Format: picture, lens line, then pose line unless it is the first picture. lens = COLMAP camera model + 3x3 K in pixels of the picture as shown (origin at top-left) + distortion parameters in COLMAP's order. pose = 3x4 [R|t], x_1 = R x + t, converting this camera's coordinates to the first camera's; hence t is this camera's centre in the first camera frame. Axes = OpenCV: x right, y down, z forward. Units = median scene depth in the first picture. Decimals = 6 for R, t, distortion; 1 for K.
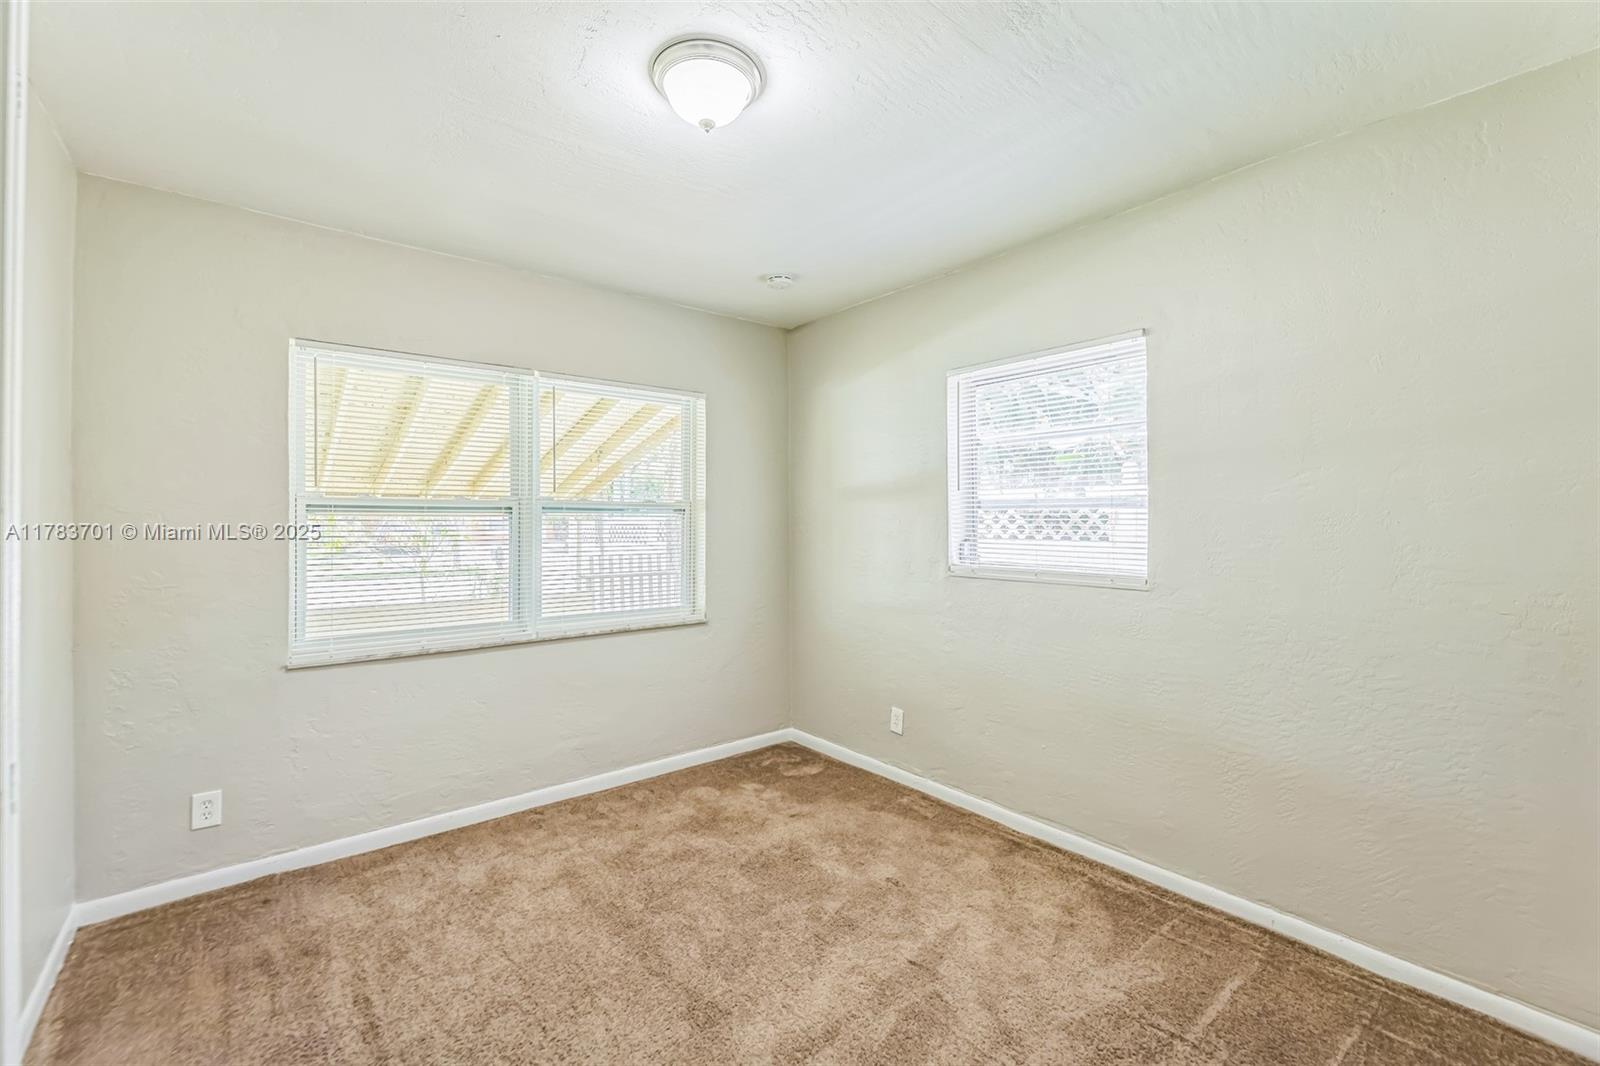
lens RADIAL K [[671.7, 0, 807.6], [0, 671.7, 519.6], [0, 0, 1]] dist [-0.004376, 0.000283]
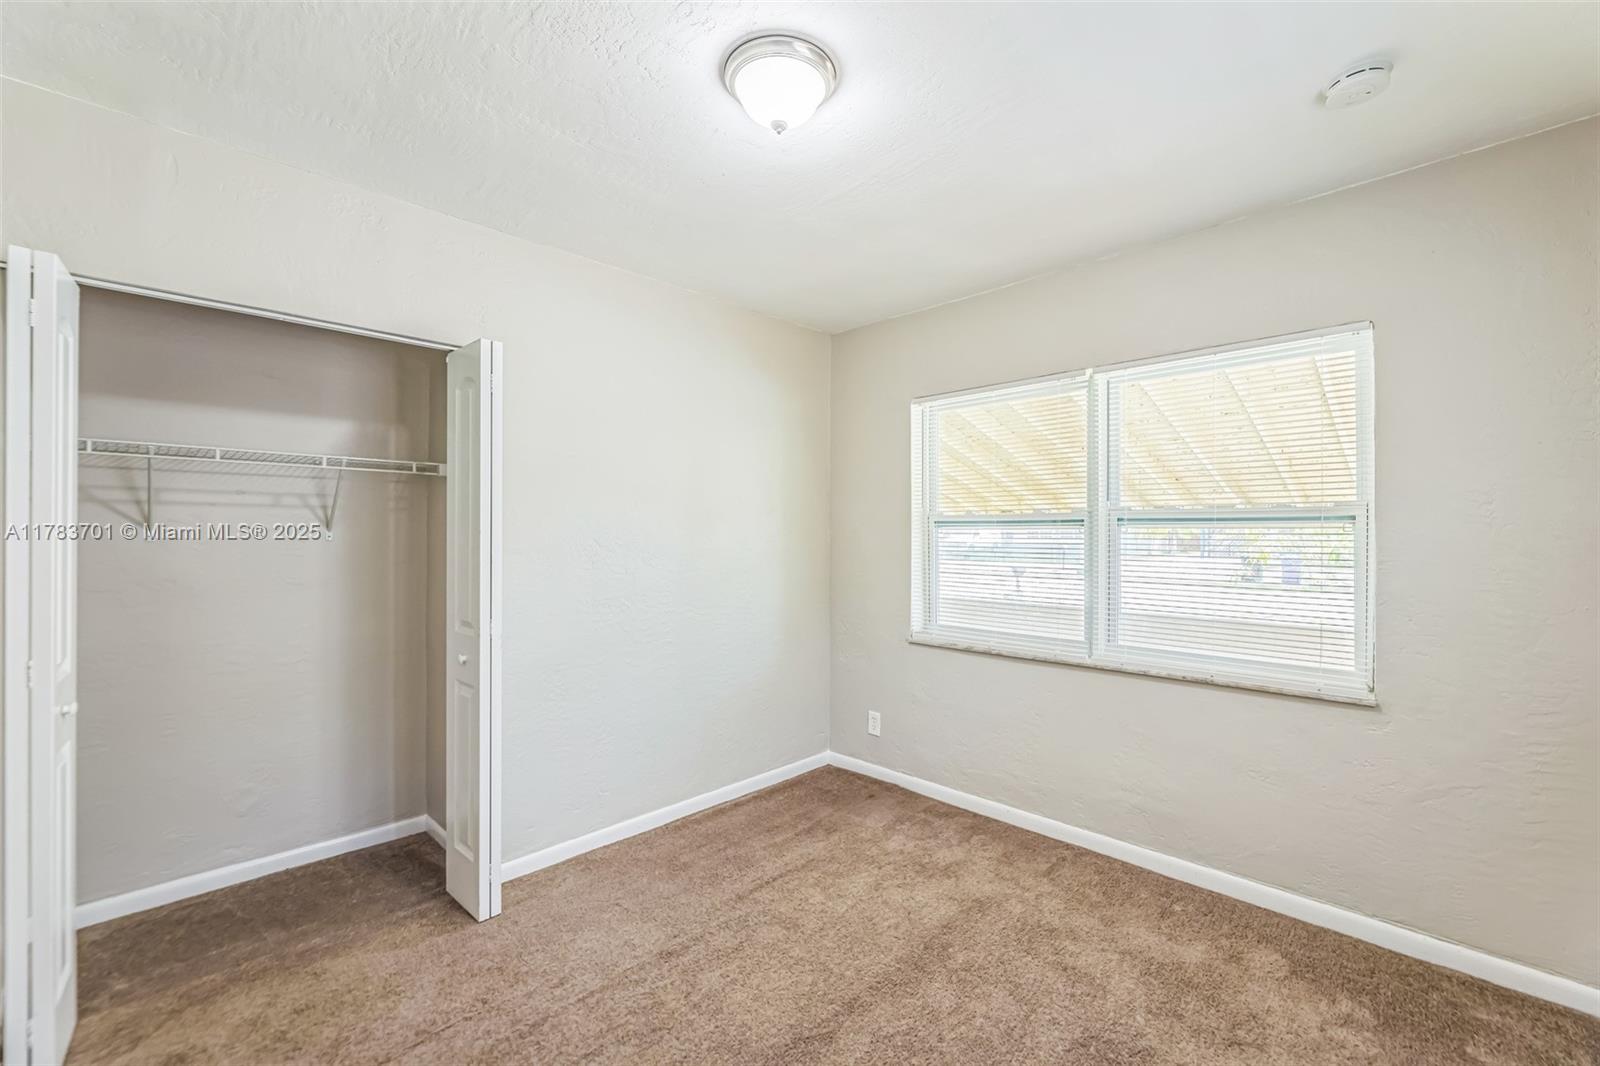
lens RADIAL K [[671.7, 0, 803.2], [0, 671.7, 530.4], [0, 0, 1]] dist [-0.004376, 0.000283]
pose [[0.097317, -0.001982, -0.995251, 0.482637], [0.001417, 0.999997, -0.001853, -0.001866], [0.995252, -0.001230, 0.097320, 0.552689]]
